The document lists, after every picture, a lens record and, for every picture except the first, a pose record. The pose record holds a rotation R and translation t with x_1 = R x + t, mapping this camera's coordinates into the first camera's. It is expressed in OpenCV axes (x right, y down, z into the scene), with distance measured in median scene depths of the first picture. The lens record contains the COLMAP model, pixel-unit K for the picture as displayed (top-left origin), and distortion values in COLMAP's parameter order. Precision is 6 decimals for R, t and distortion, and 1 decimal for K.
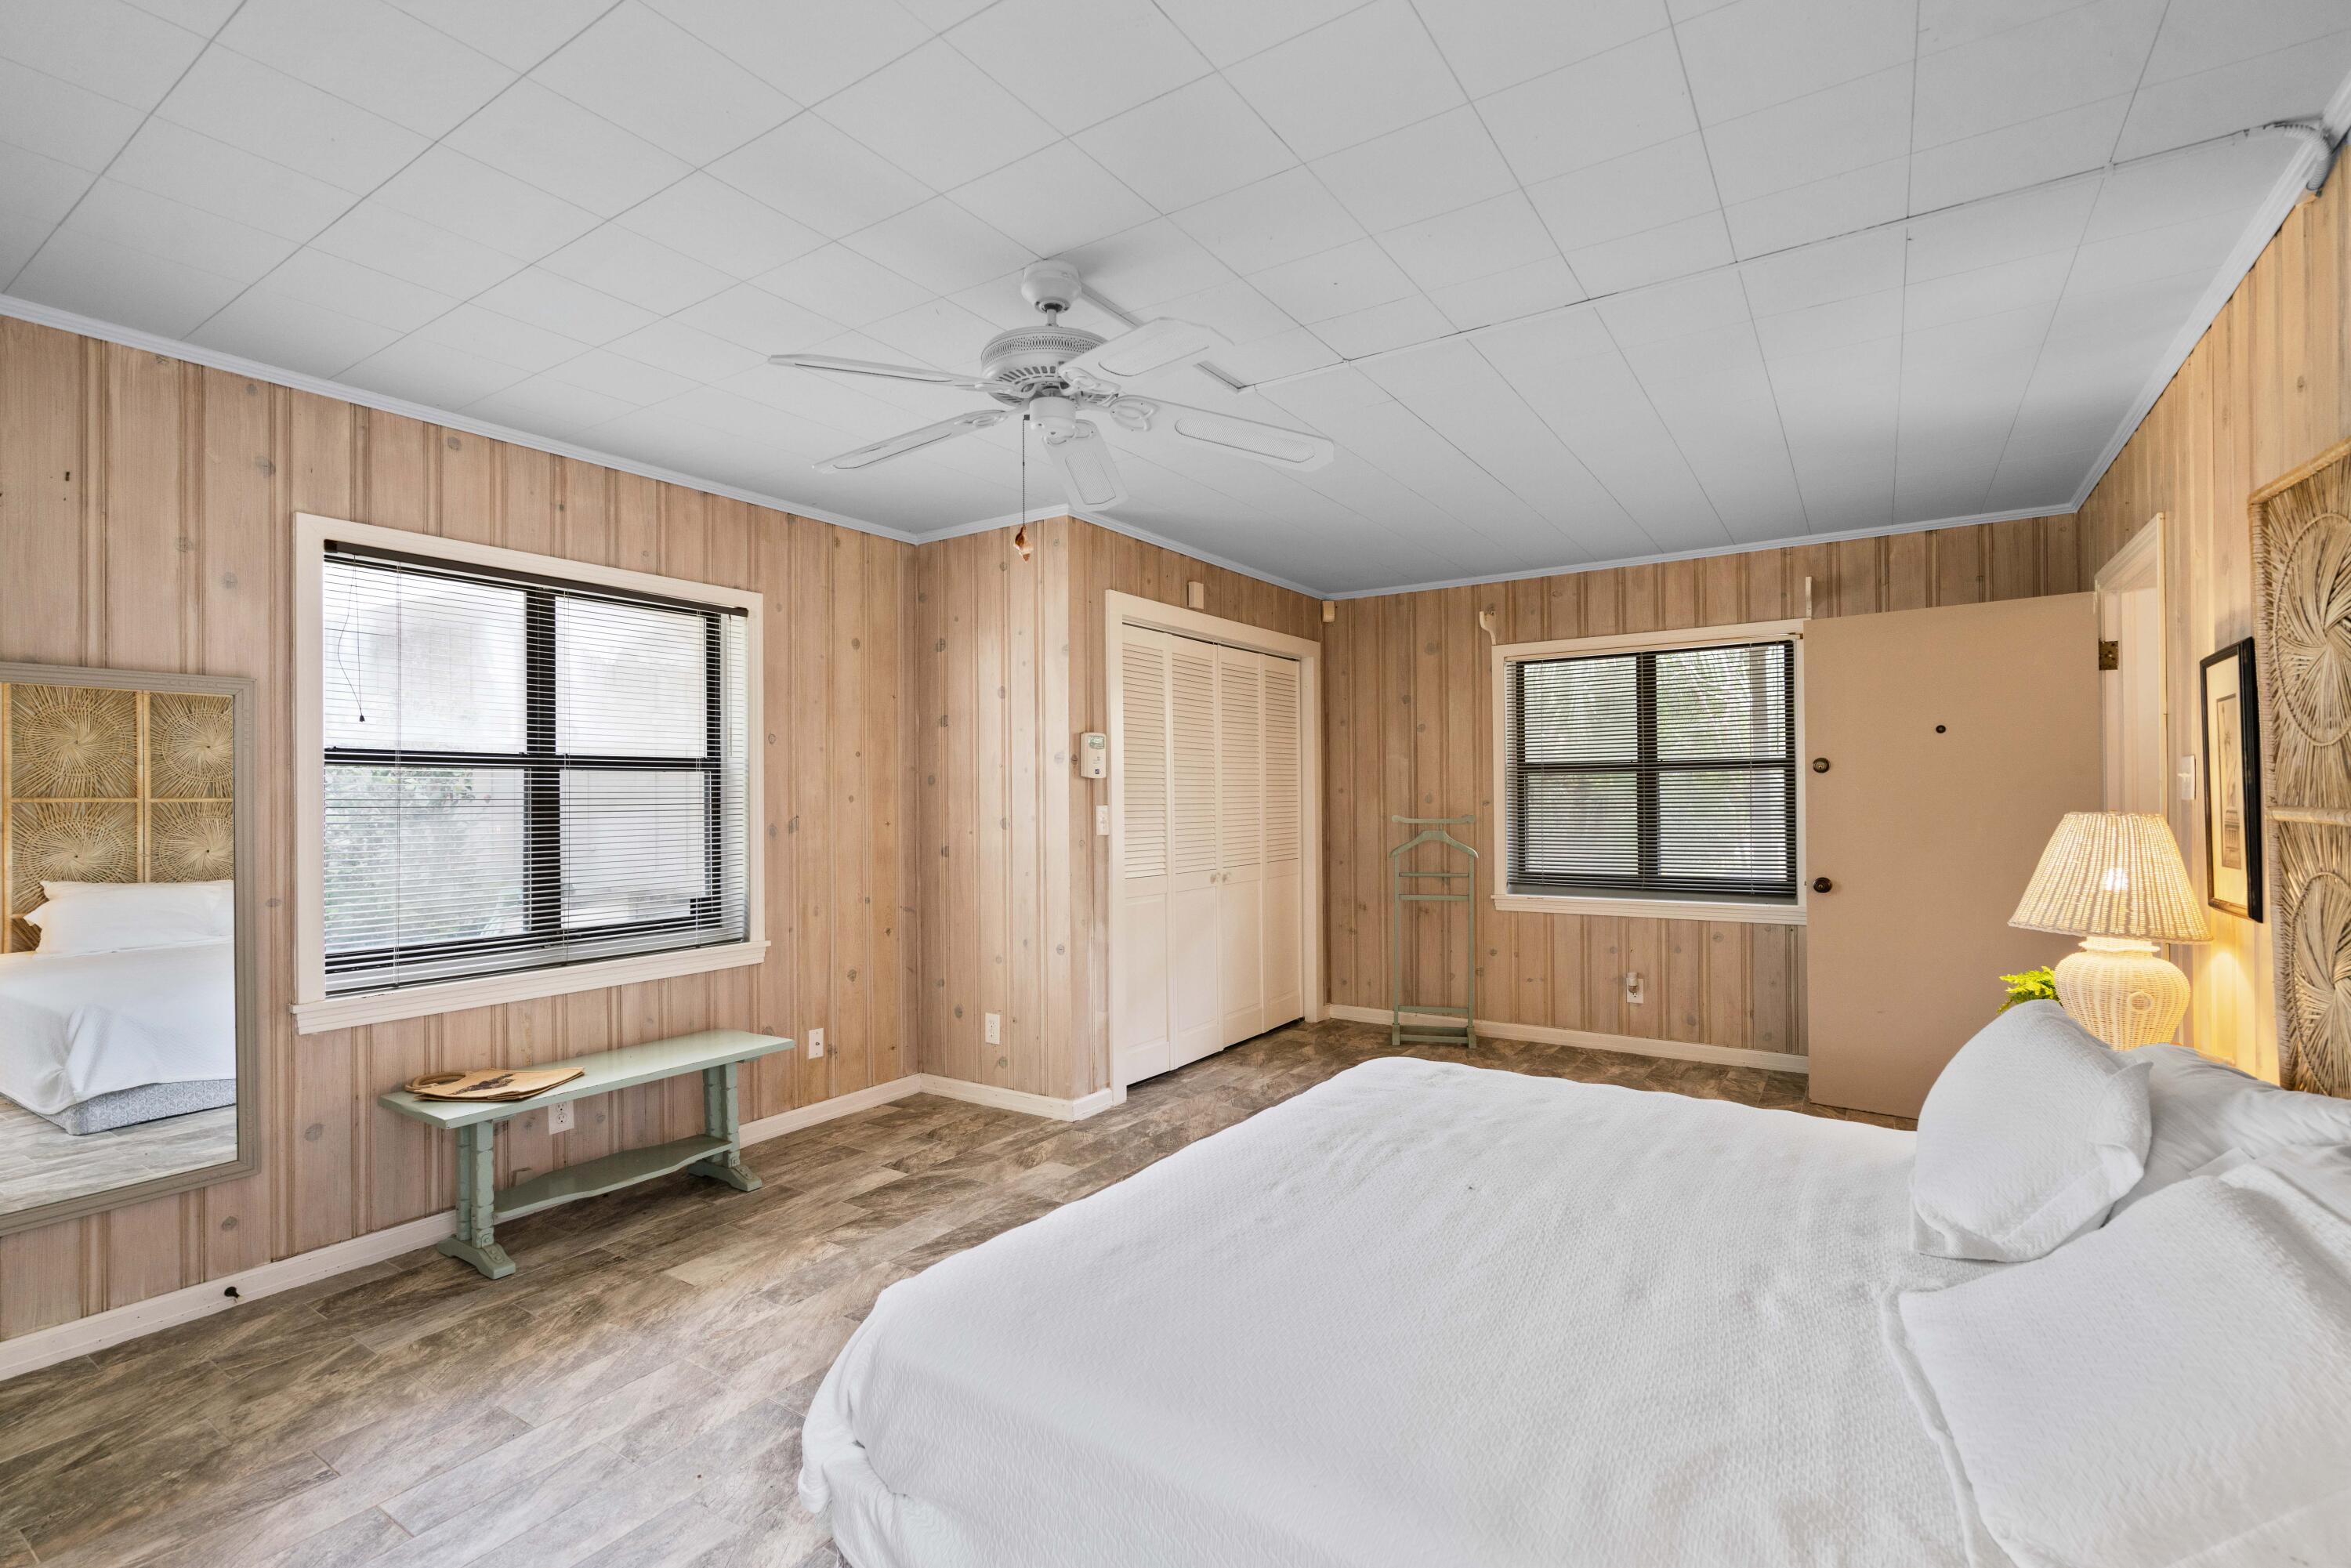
lens RADIAL K [[1072.1, 0, 1176.6], [0, 1072.1, 788.4], [0, 0, 1]] dist [-0.004232, 0.005052]
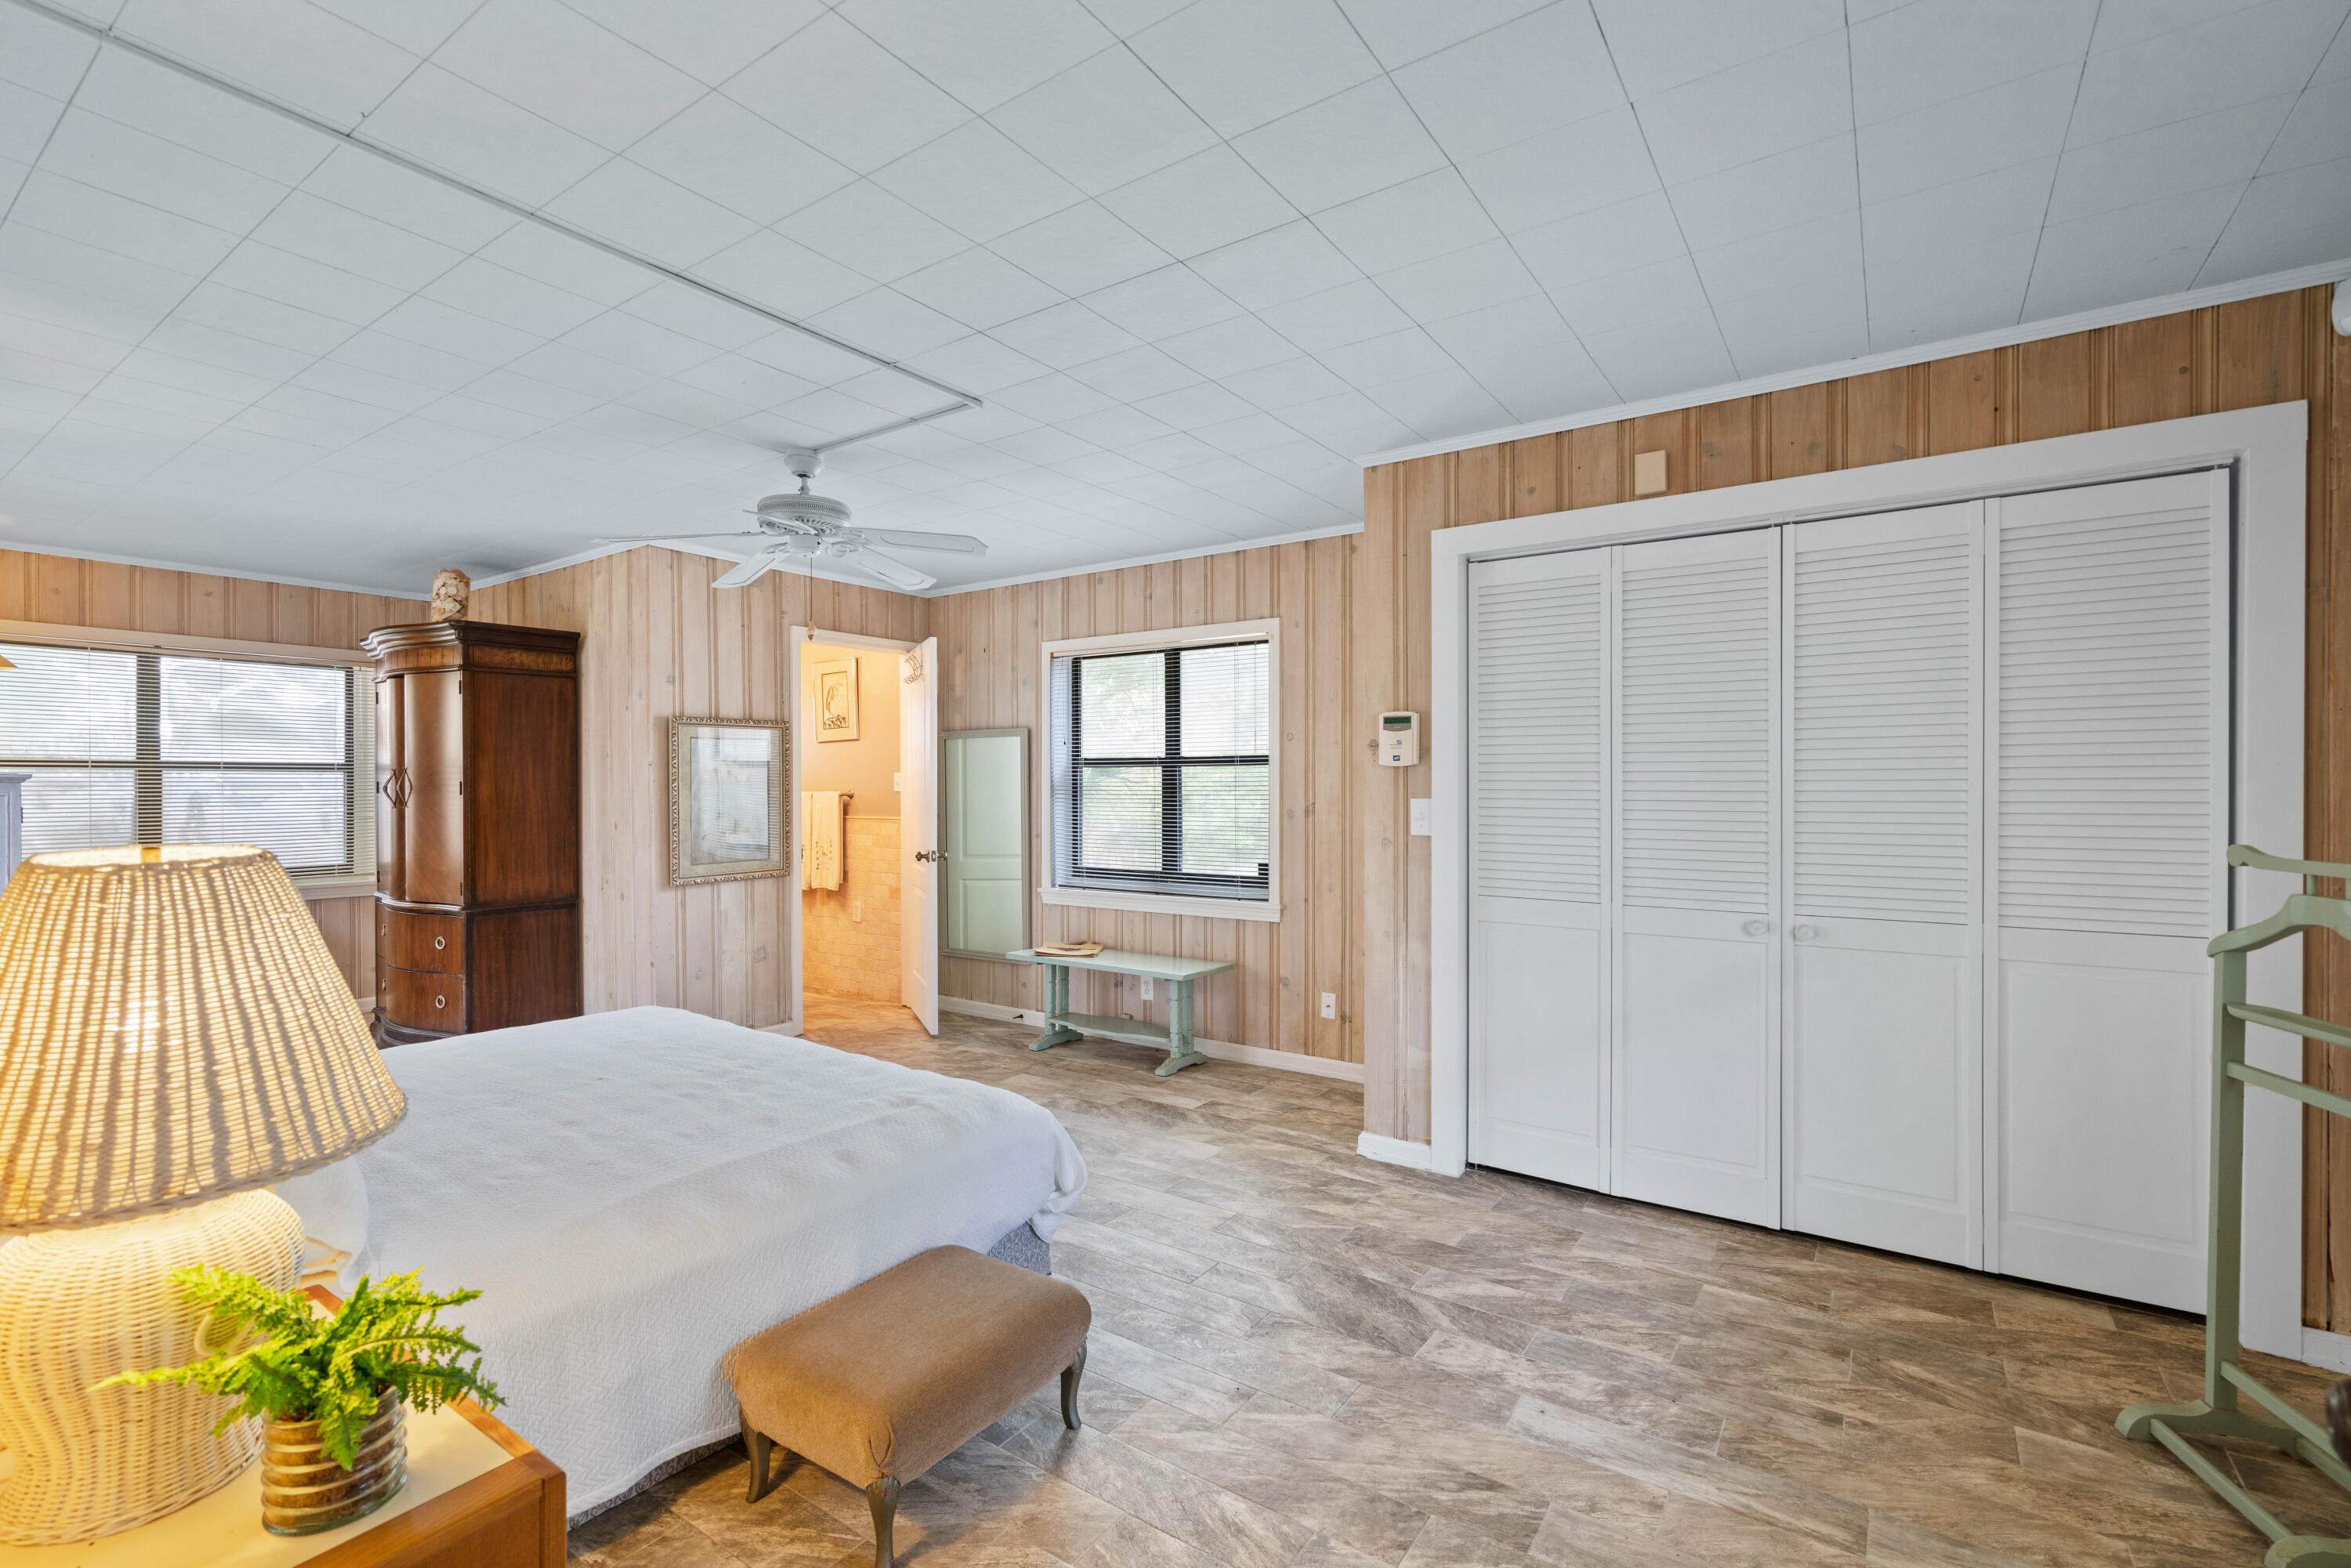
lens RADIAL K [[1072.1, 0, 1175.4], [0, 1072.1, 786.1], [0, 0, 1]] dist [-0.004232, 0.005052]
pose [[-0.028508, 0.005866, -0.999576, 0.838813], [0.004973, 0.999971, 0.005726, 0.001113], [0.999581, -0.004808, -0.028536, 0.929148]]
